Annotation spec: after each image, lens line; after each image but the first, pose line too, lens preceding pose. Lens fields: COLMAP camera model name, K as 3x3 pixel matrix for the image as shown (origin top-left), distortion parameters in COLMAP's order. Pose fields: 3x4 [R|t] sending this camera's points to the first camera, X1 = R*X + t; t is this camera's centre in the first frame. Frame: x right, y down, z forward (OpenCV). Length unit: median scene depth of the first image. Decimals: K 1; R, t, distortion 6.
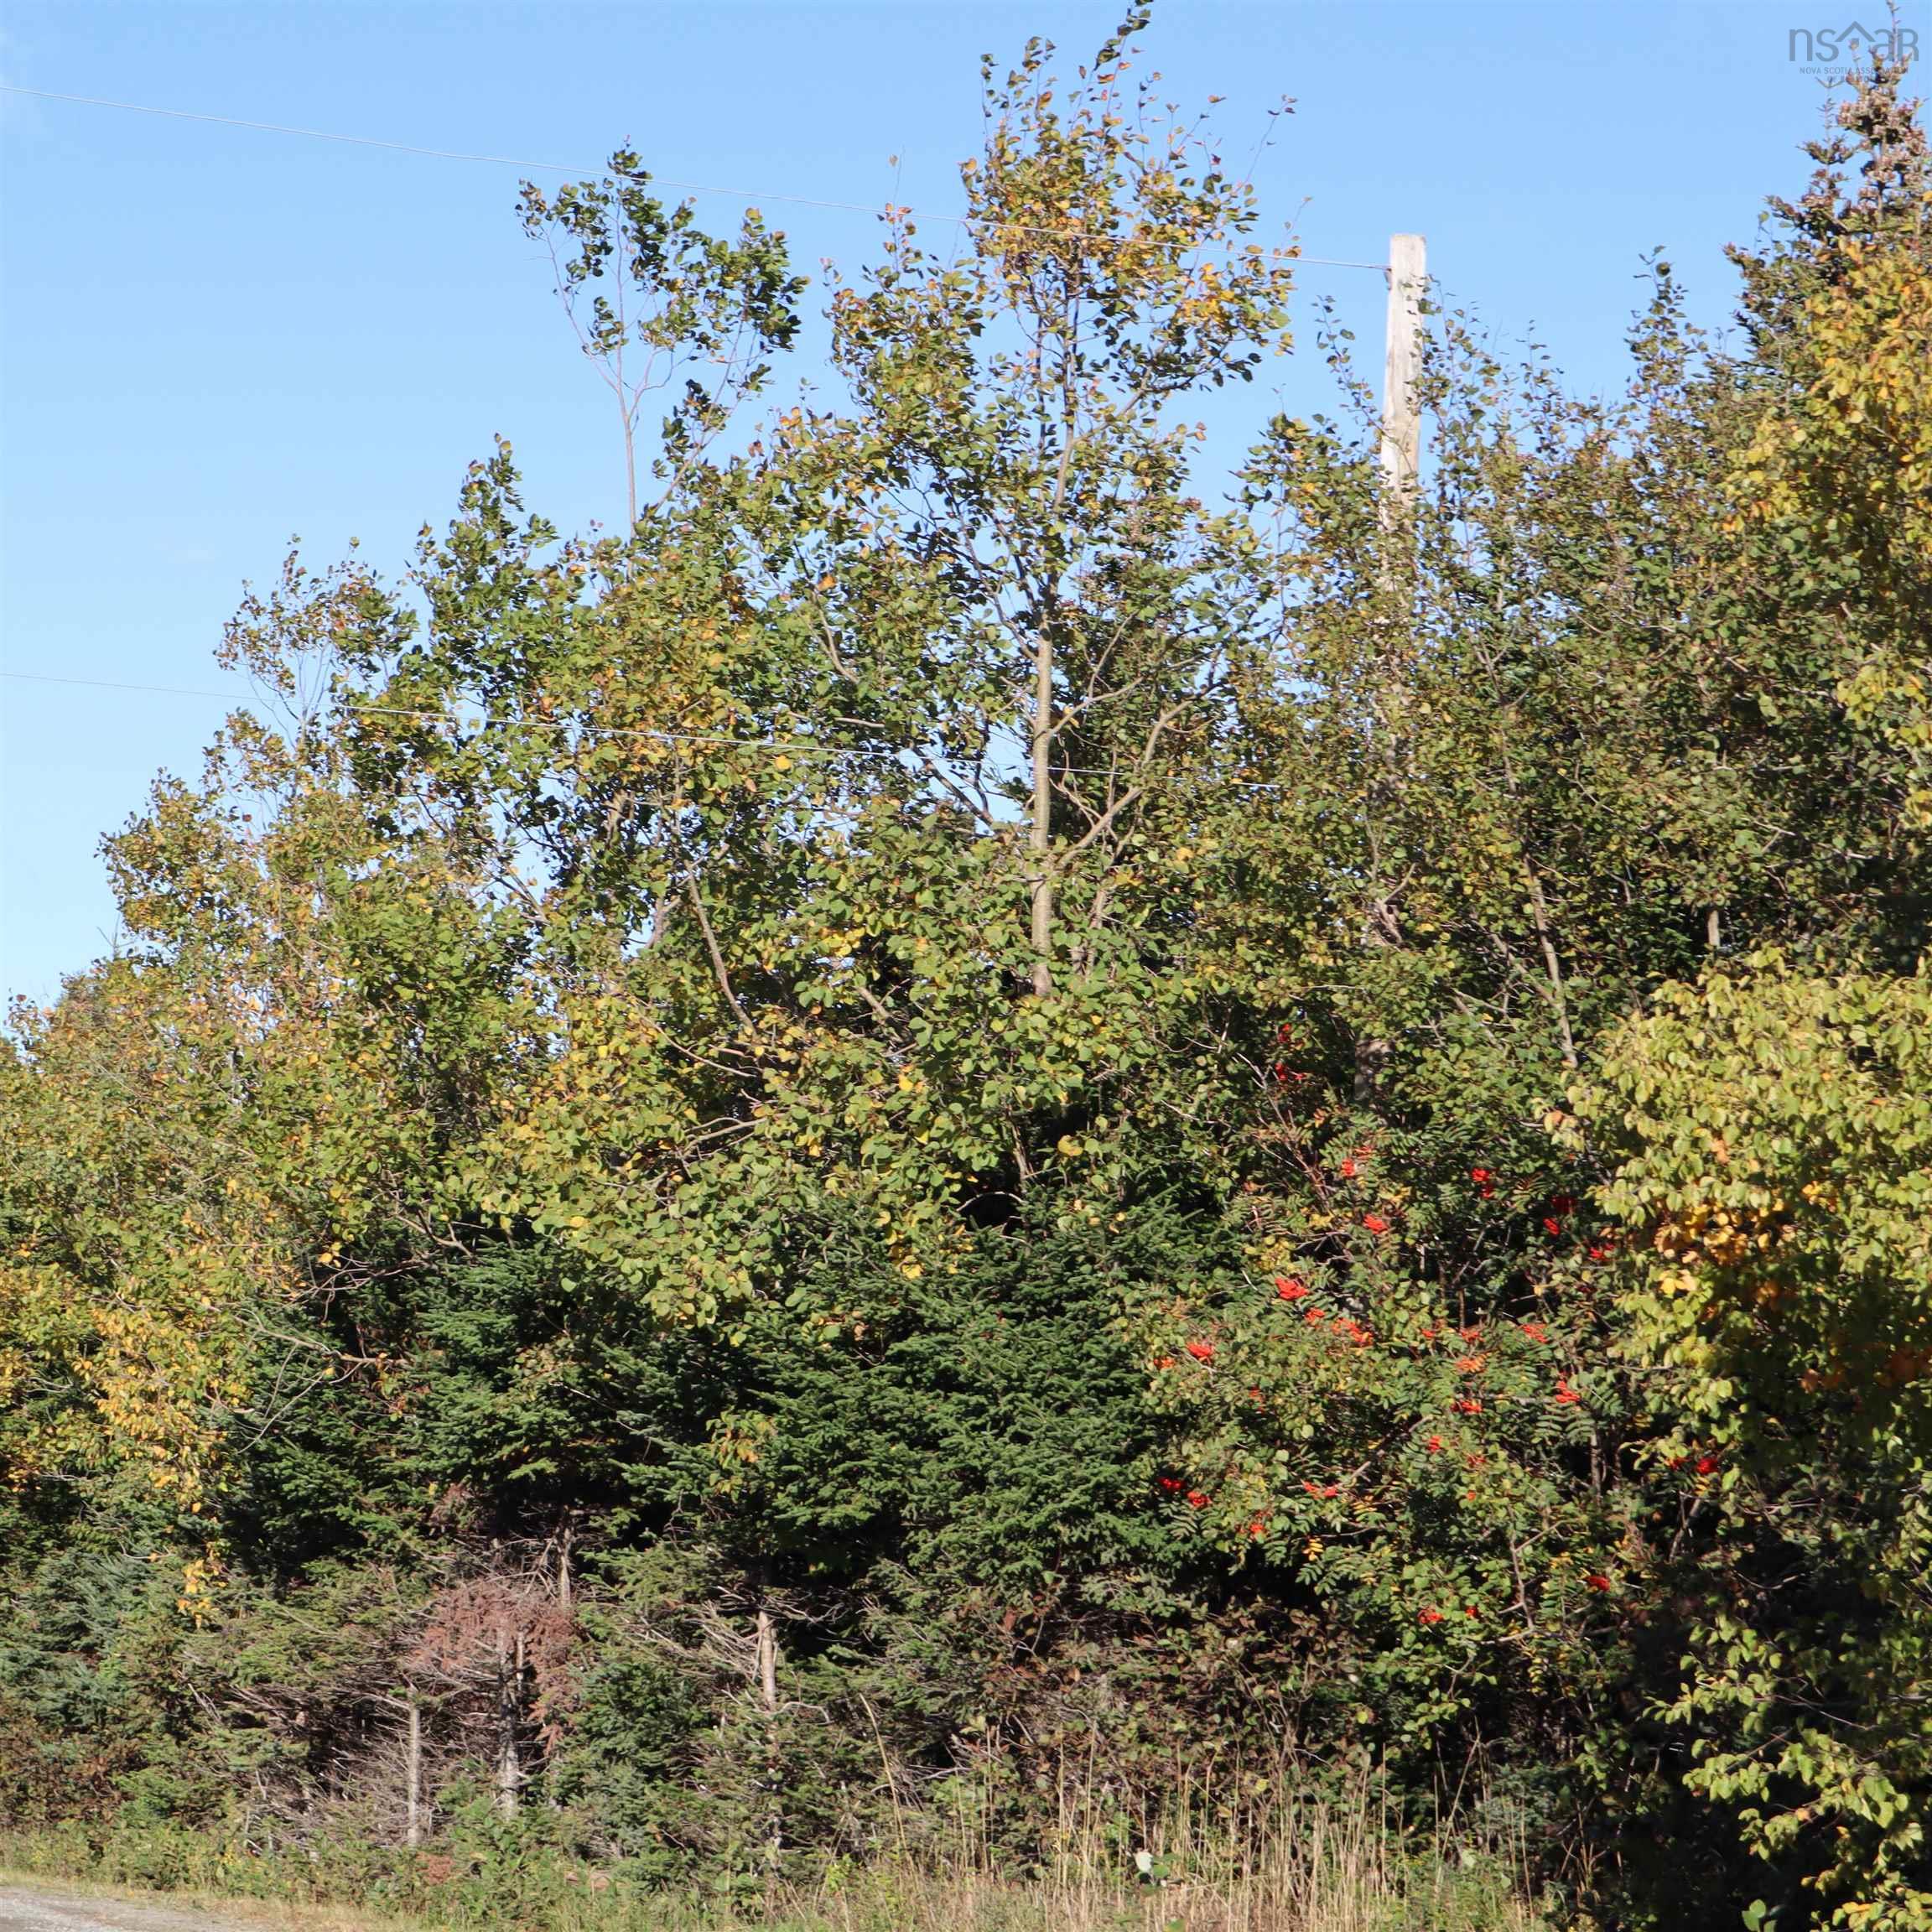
lens RADIAL K [[5722.0, 0, 963.8], [0, 5722.0, 963.9], [0, 0, 1]] dist [-0.144957, 0.000000]
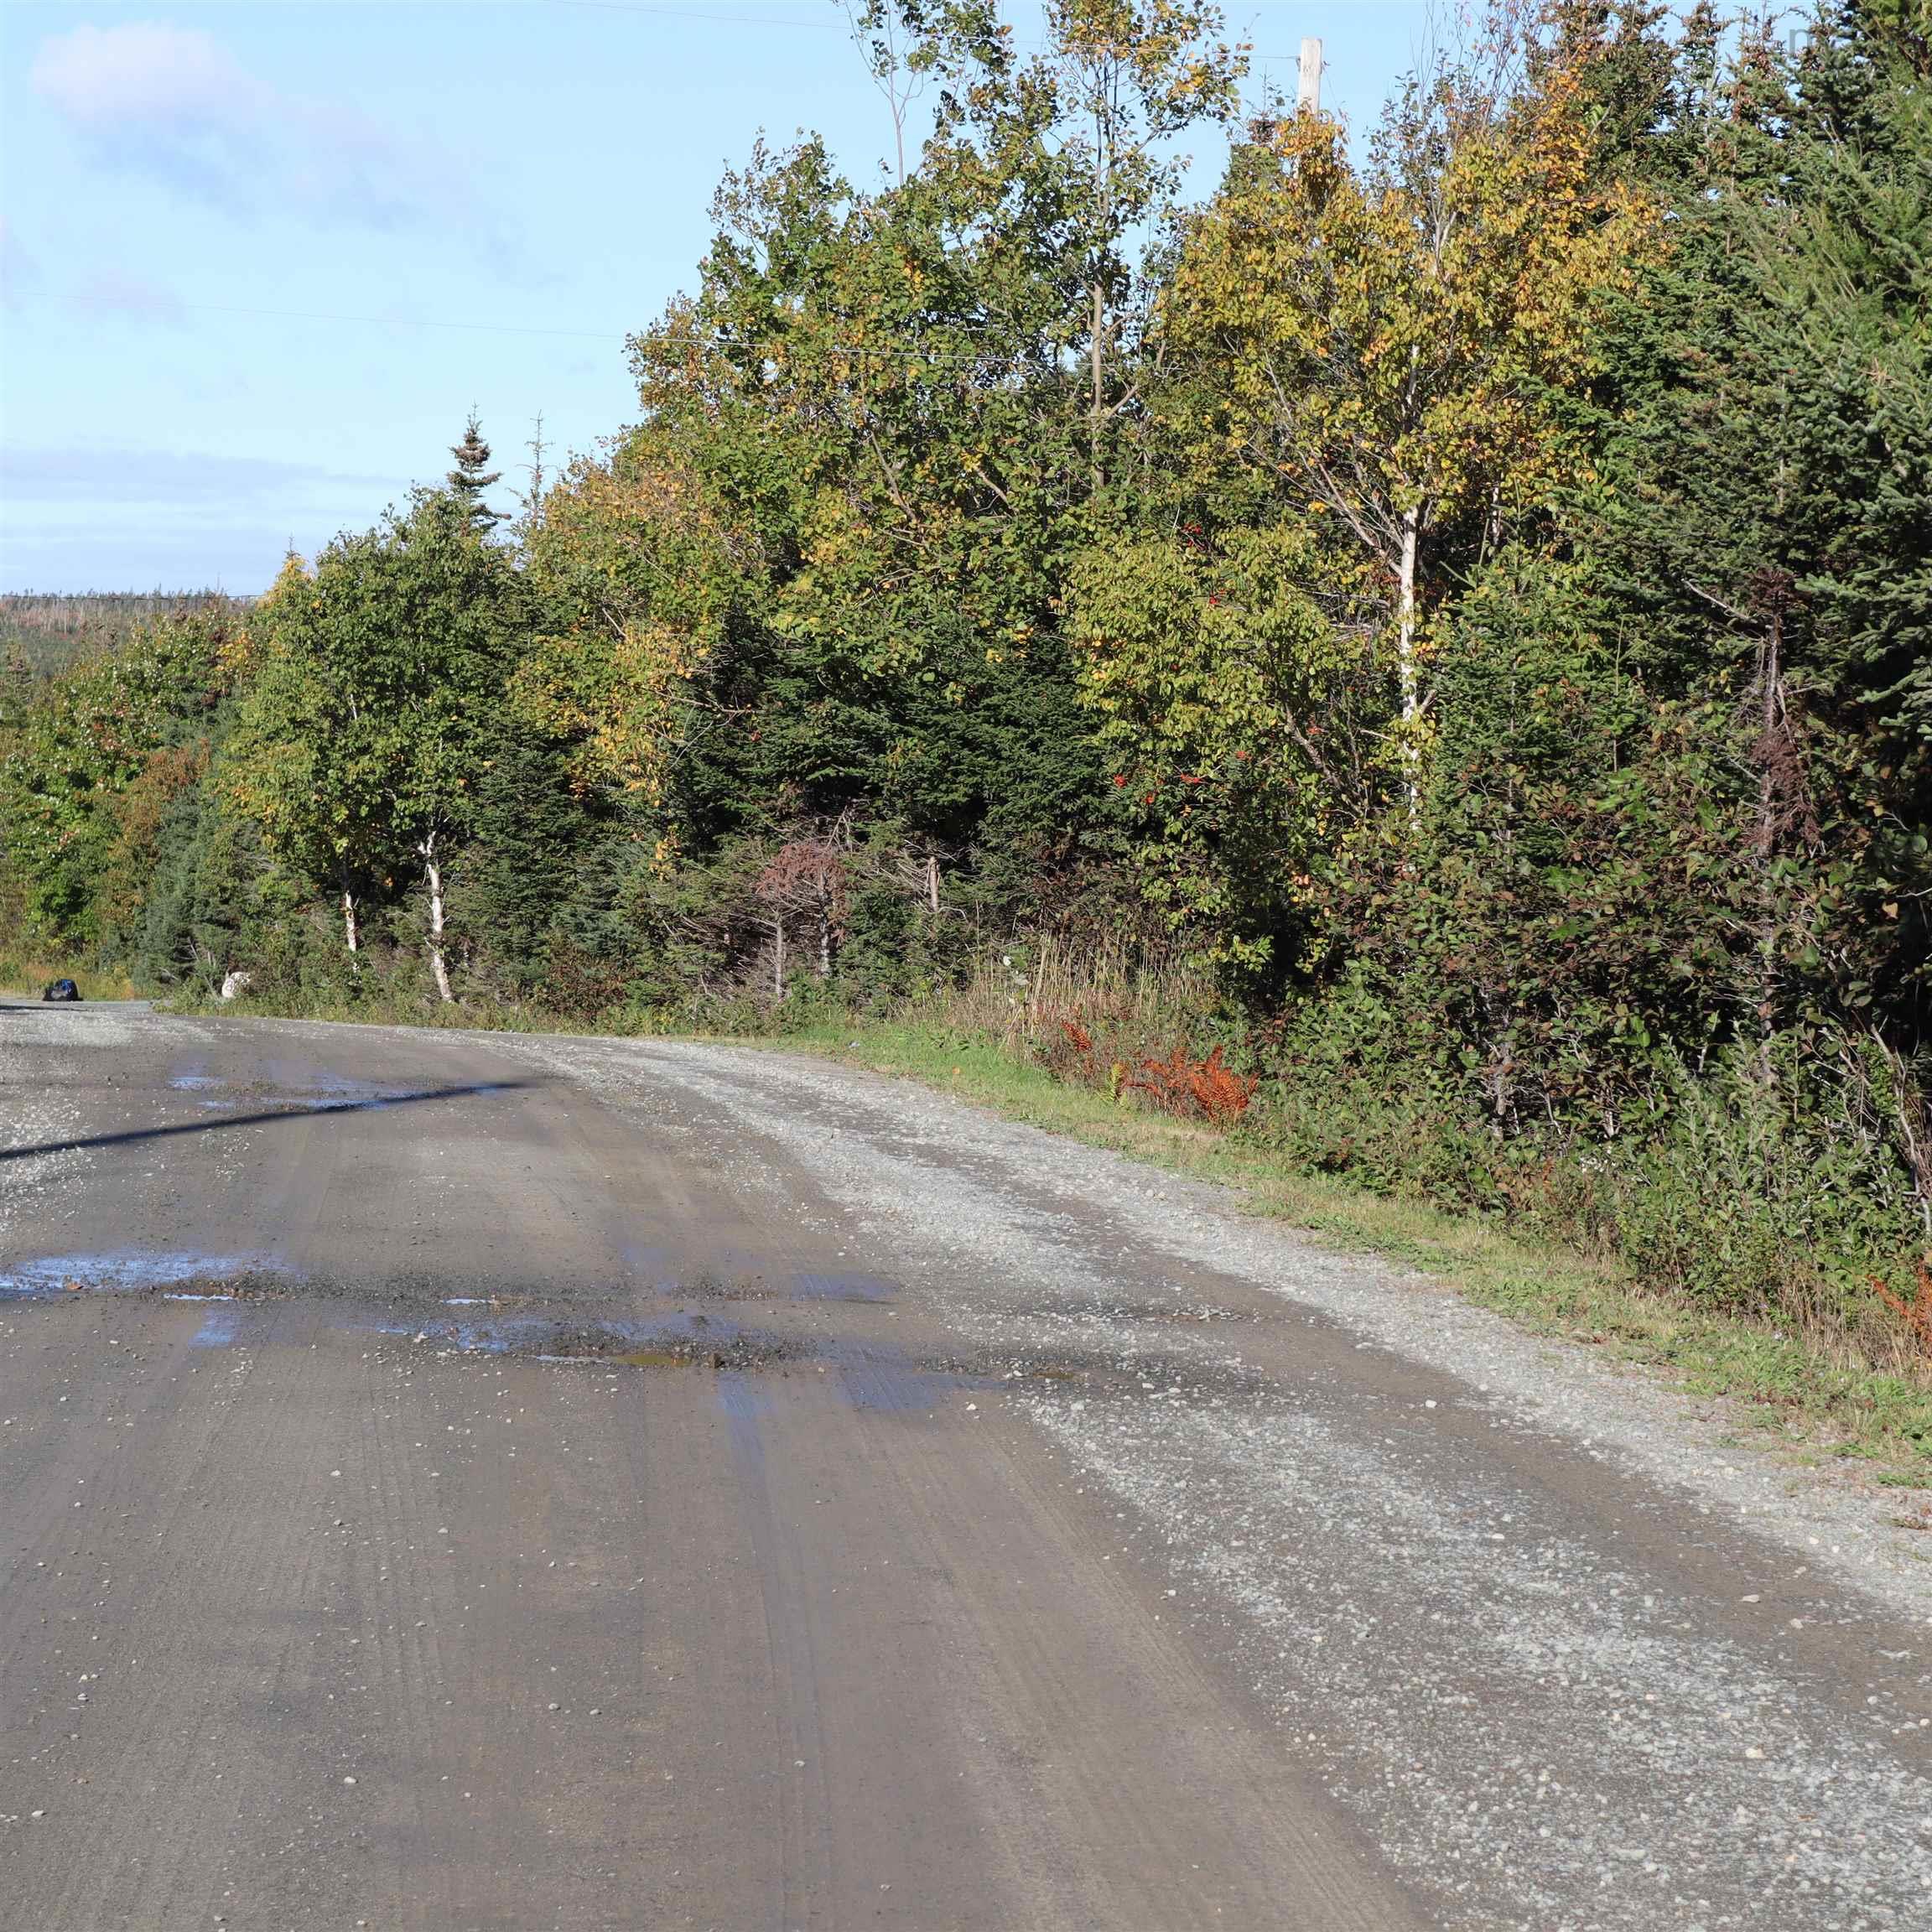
lens RADIAL K [[5722.0, 0, 968.1], [0, 5722.0, 966.4], [0, 0, 1]] dist [-0.144957, 0.000000]
pose [[0.991890, 0.006472, -0.126931, 0.171544], [0.008172, 0.993388, 0.114510, -0.044410], [0.126833, -0.114619, 0.985280, -0.616601]]
